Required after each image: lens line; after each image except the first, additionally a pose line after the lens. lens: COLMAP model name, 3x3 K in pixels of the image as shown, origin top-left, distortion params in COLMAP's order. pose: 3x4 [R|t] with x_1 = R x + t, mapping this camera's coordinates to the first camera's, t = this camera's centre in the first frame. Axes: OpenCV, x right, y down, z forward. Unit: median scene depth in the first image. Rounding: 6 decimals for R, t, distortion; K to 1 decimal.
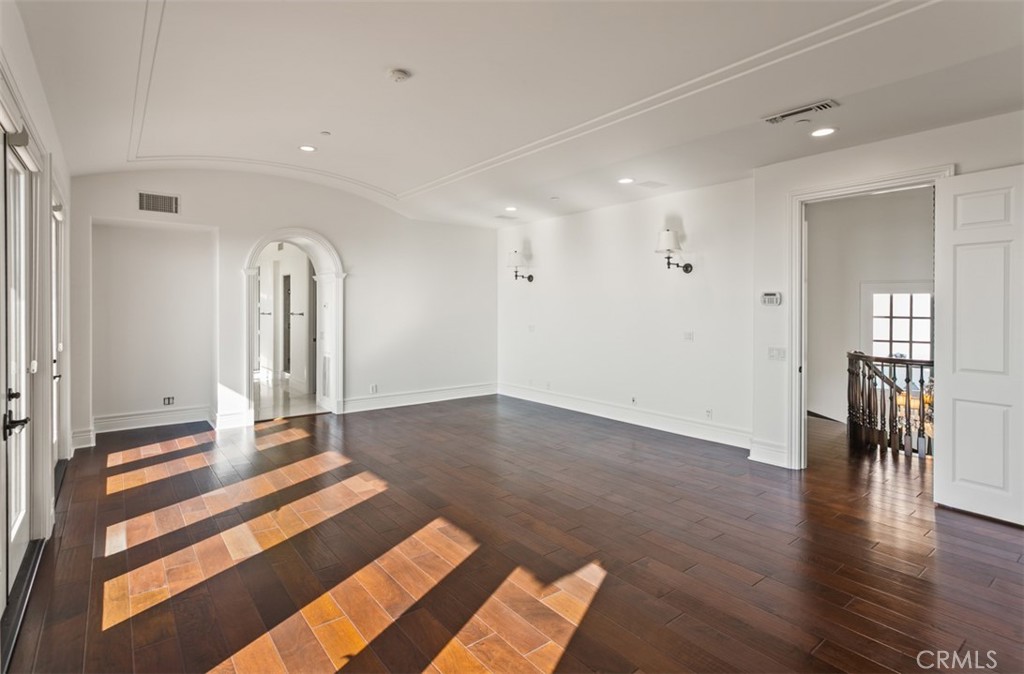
lens RADIAL K [[502.4, 0, 511.5], [0, 502.4, 304.1], [0, 0, 1]] dist [0.045476, 0.000104]
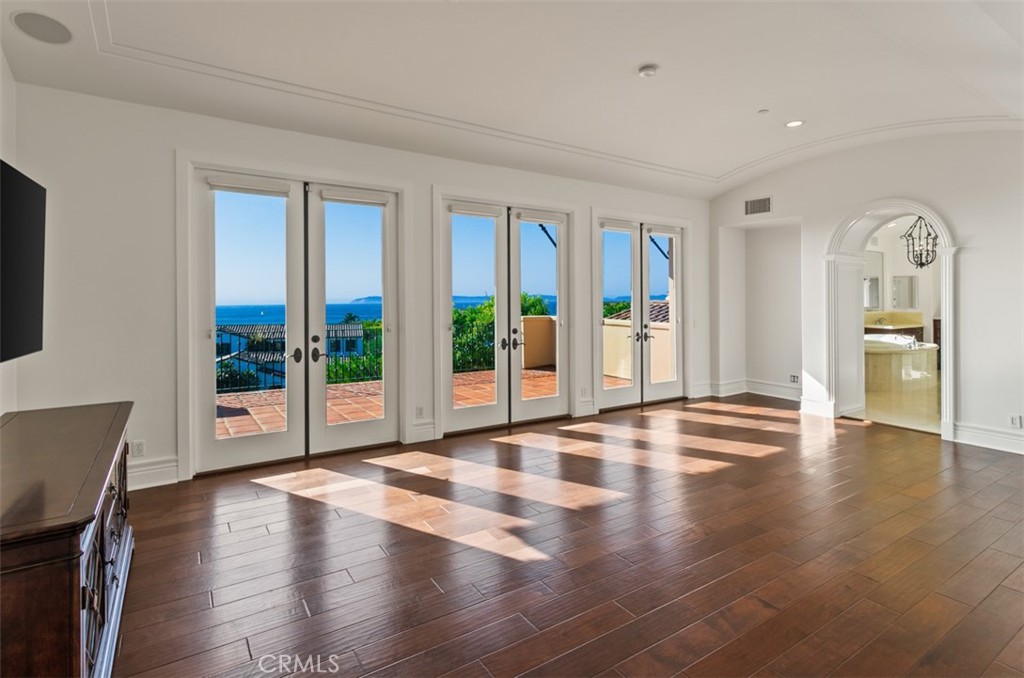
lens RADIAL K [[542.4, 0, 510.9], [0, 542.4, 298.4], [0, 0, 1]] dist [0.022906, 0.000380]
pose [[-0.056673, 0.004328, -0.998383, 0.557610], [-0.003368, 0.999984, 0.004526, 0.011672], [0.998387, 0.003619, -0.056658, 0.467331]]
